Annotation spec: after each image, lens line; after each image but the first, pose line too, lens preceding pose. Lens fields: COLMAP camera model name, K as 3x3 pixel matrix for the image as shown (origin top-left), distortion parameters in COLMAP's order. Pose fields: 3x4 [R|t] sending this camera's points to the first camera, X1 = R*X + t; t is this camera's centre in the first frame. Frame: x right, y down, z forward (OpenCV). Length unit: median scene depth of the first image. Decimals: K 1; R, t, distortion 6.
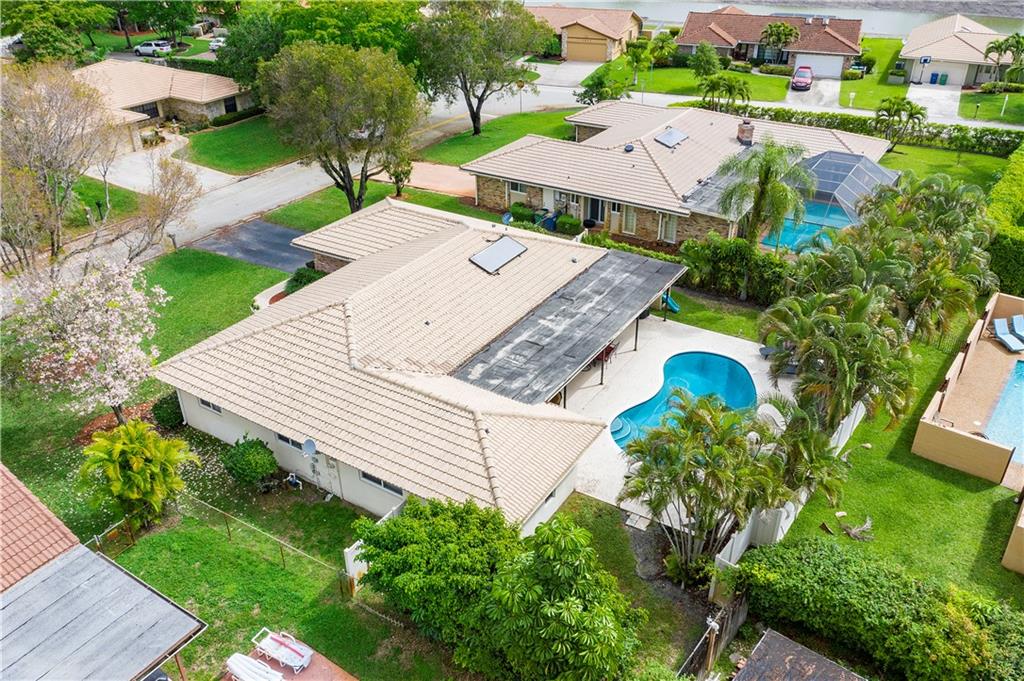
lens RADIAL K [[812.1, 0, 512.0], [0, 812.1, 340.5], [0, 0, 1]] dist [-0.012663, -0.009025]
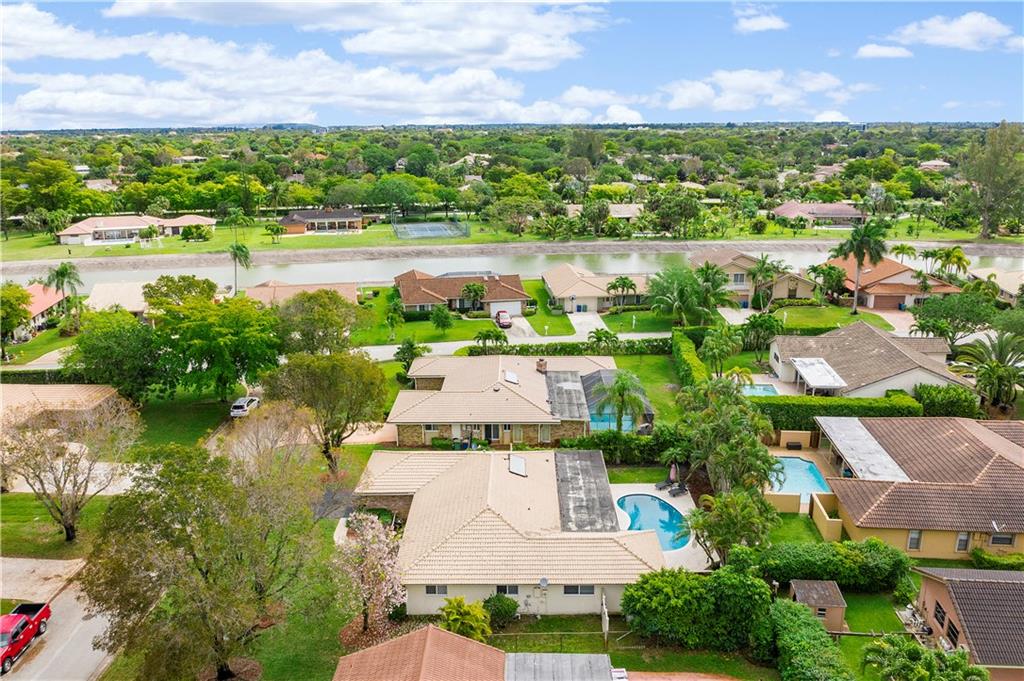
lens RADIAL K [[812.1, 0, 512.0], [0, 812.1, 340.5], [0, 0, 1]] dist [-0.012663, -0.009025]
pose [[0.847776, -0.135436, 0.512770, -0.590417], [0.263510, 0.946626, -0.185638, -0.030494], [-0.460260, 0.292499, 0.838215, -0.315057]]
